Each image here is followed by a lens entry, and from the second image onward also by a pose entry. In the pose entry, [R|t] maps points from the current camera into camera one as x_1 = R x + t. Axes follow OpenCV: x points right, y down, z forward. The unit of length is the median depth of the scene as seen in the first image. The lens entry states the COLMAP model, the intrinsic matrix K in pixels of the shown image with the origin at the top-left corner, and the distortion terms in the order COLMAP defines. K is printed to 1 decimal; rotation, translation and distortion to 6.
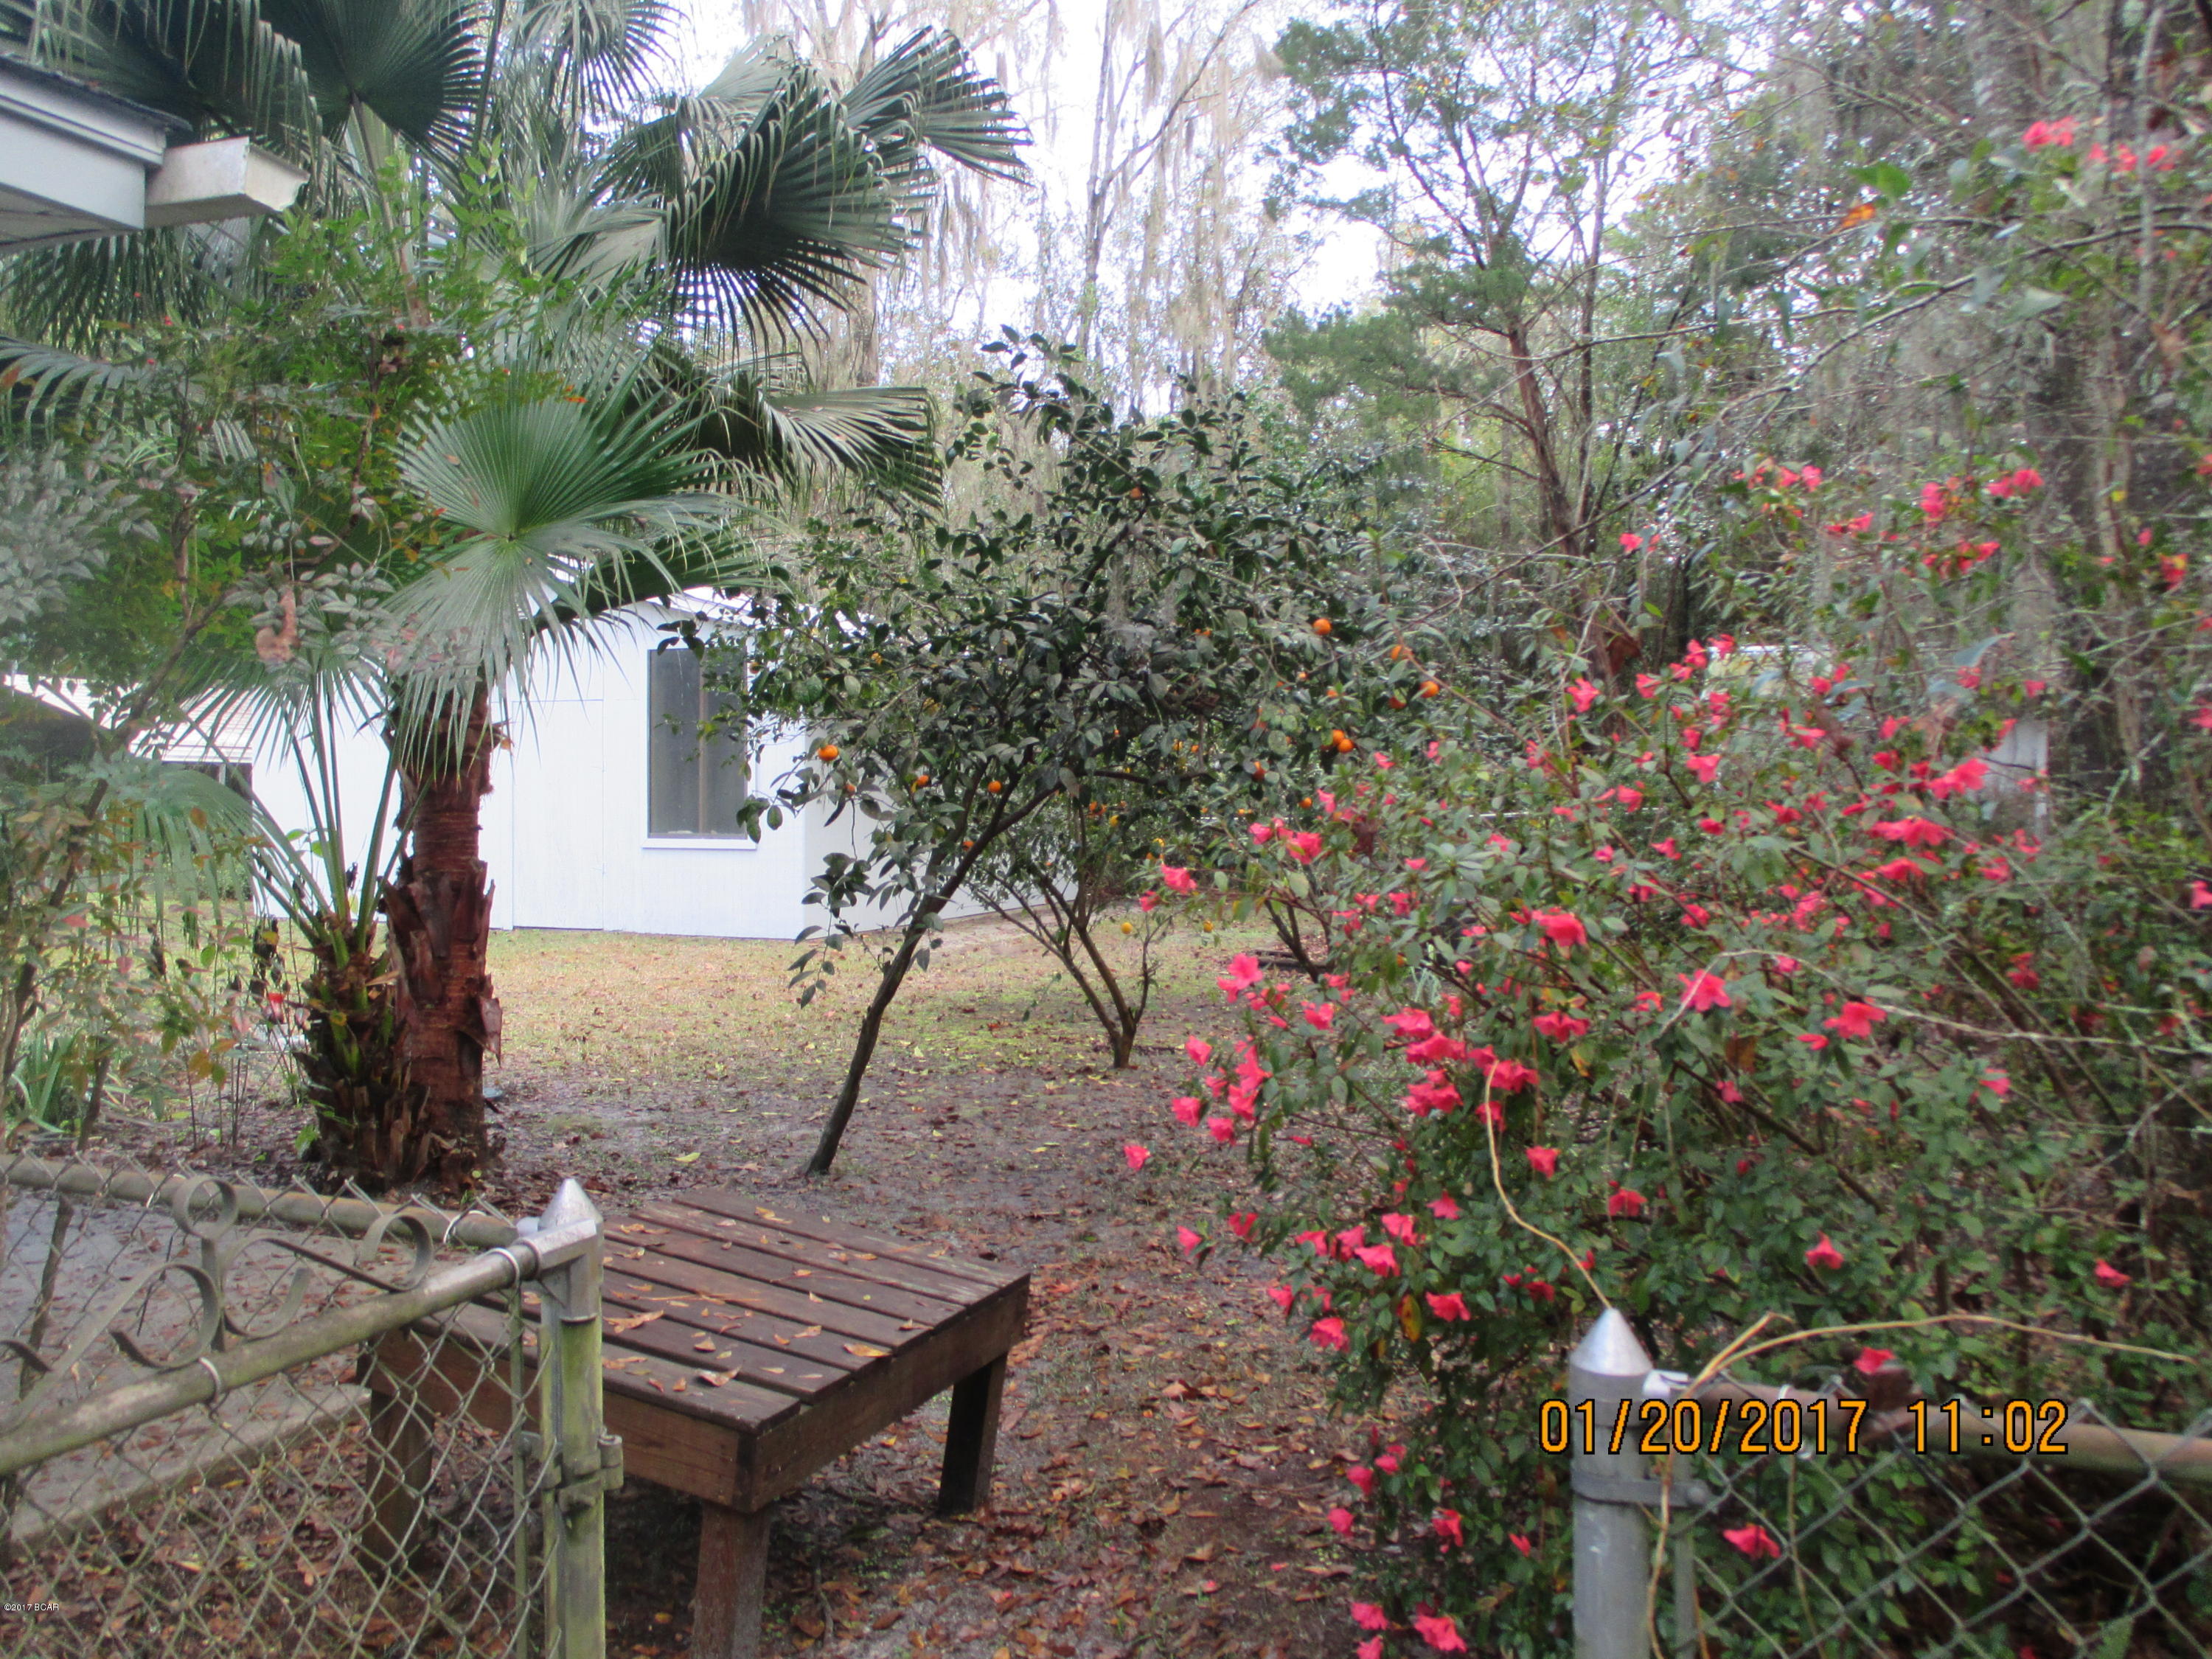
lens RADIAL K [[1825.2, 0, 1048.6], [0, 1825.2, 764.8], [0, 0, 1]] dist [-0.025360, -0.000942]
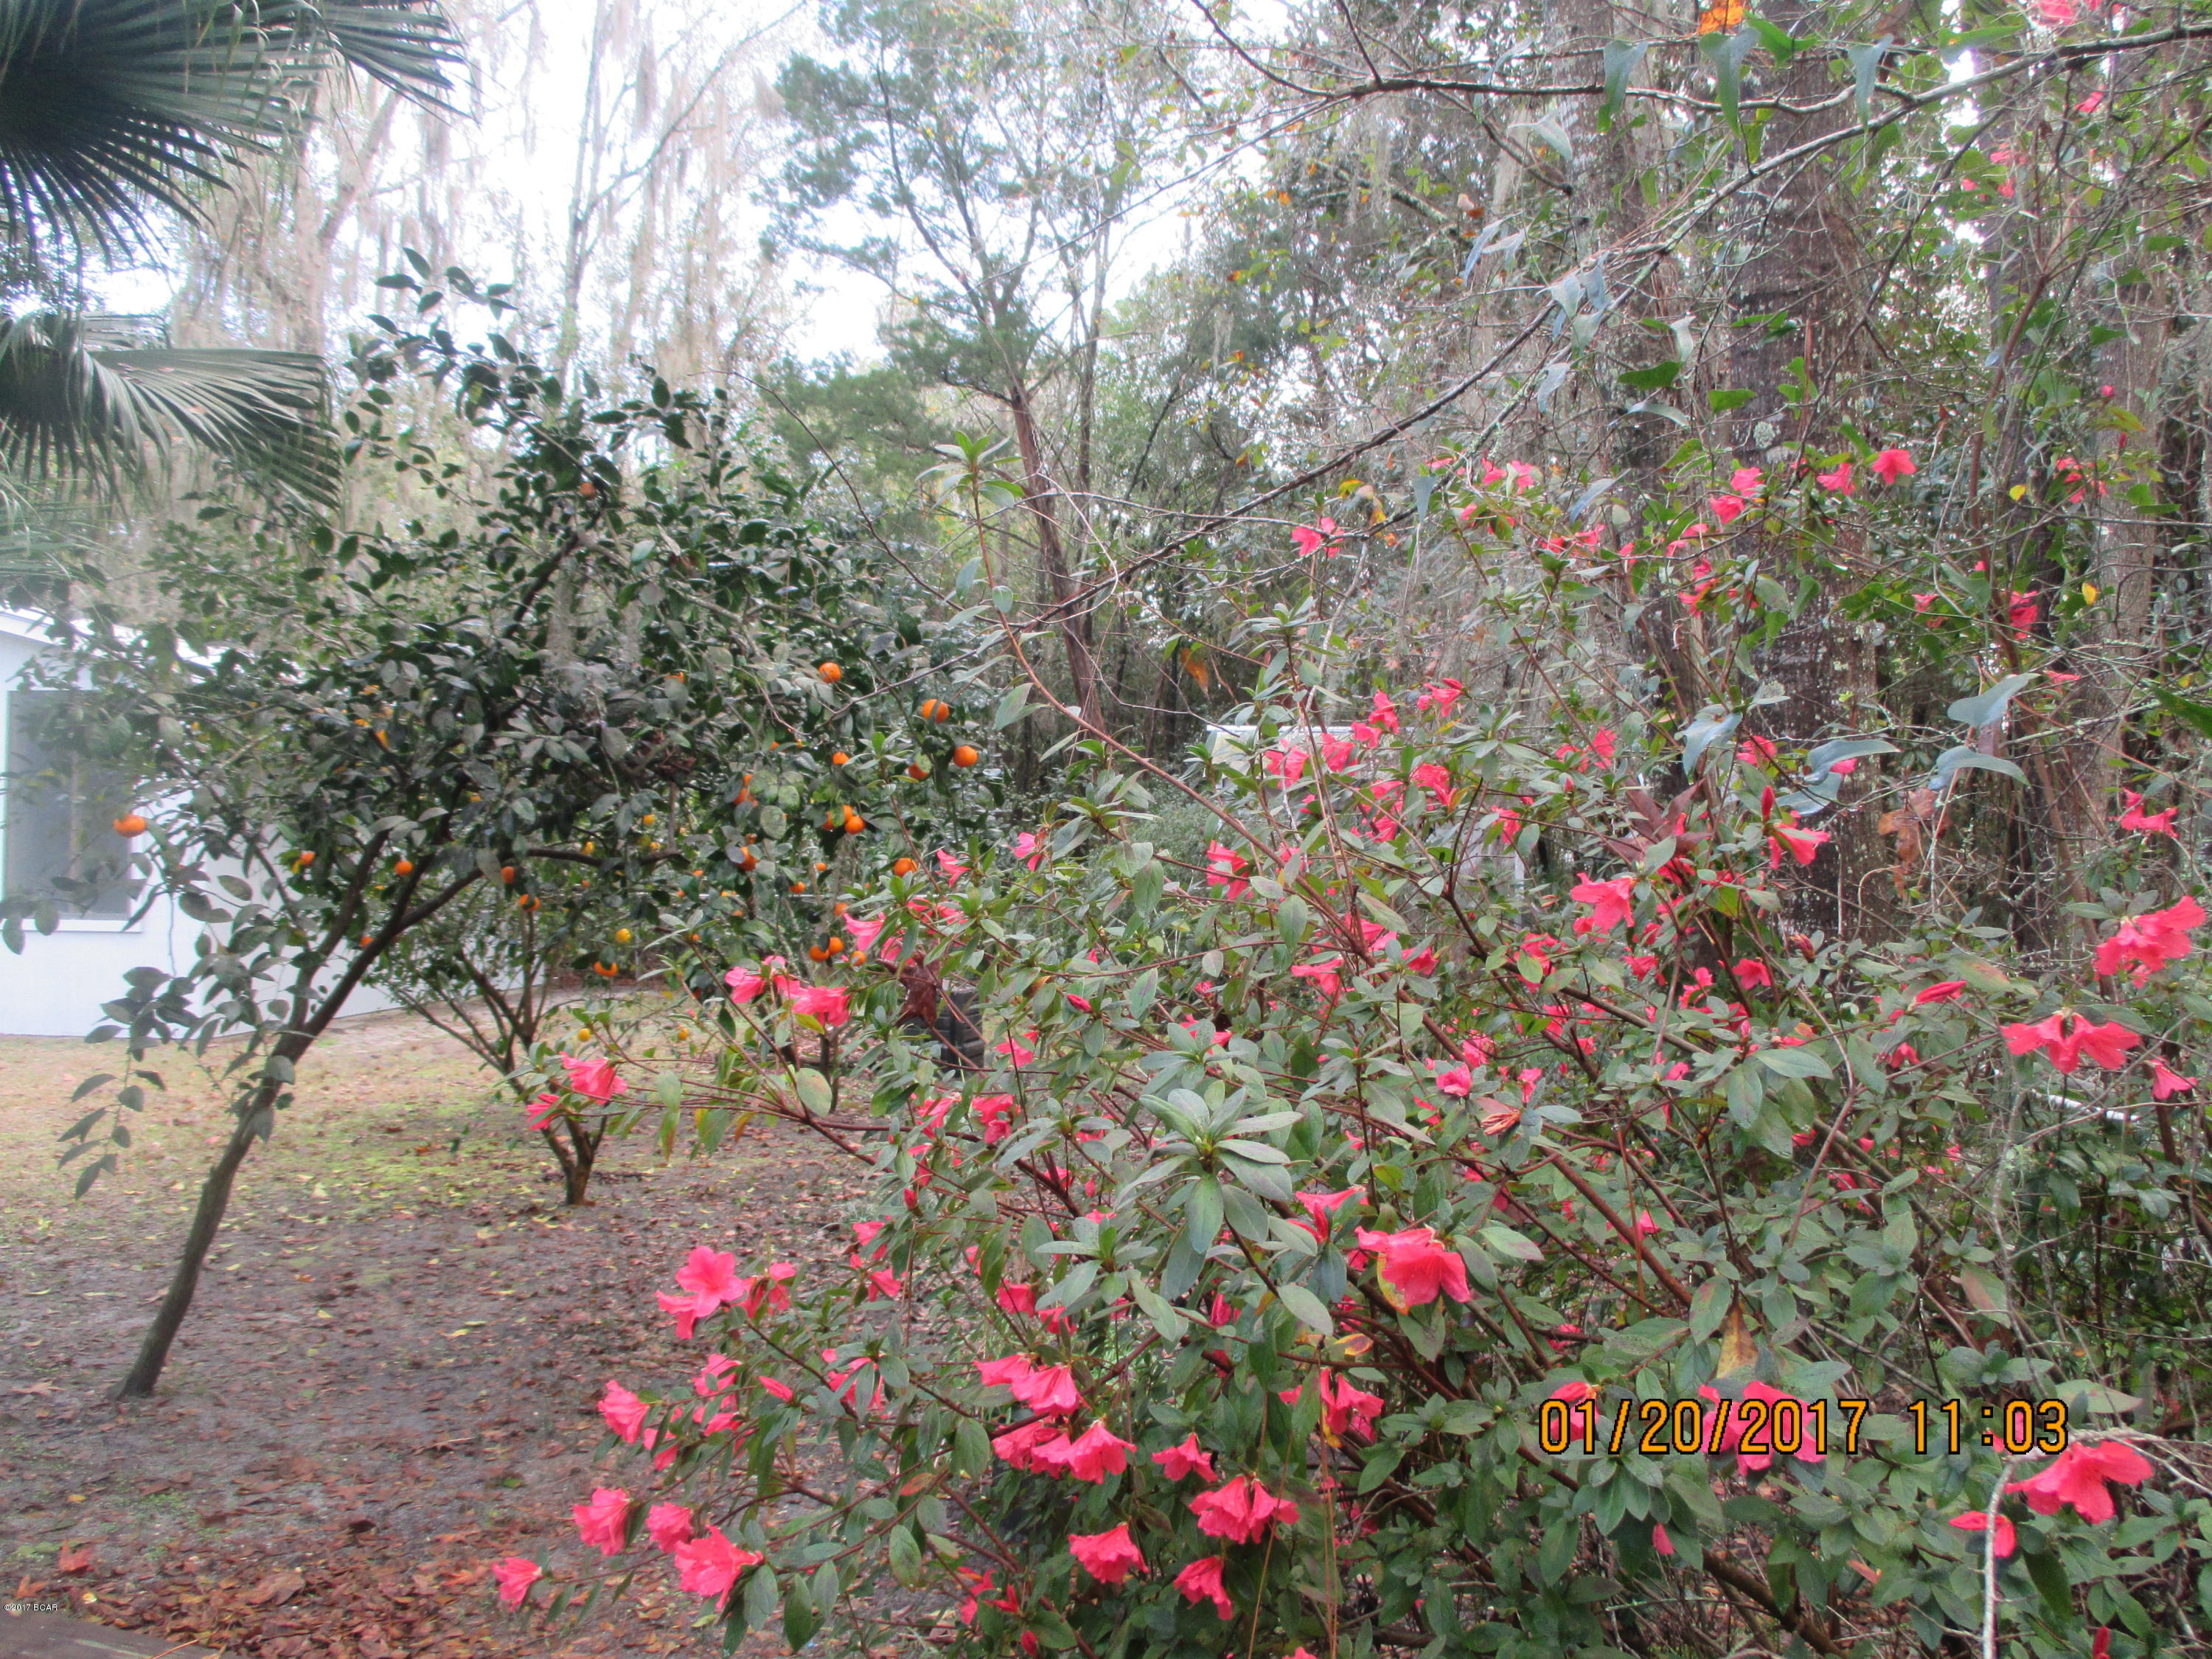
lens RADIAL K [[1844.2, 0, 1106.0], [0, 1844.2, 829.5], [0, 0, 1]] dist [-0.034587, -0.000846]
pose [[0.952800, 0.013519, 0.303297, 0.017184], [-0.012392, 0.999907, -0.005641, -0.004176], [-0.303346, 0.001616, 0.952879, 0.153146]]
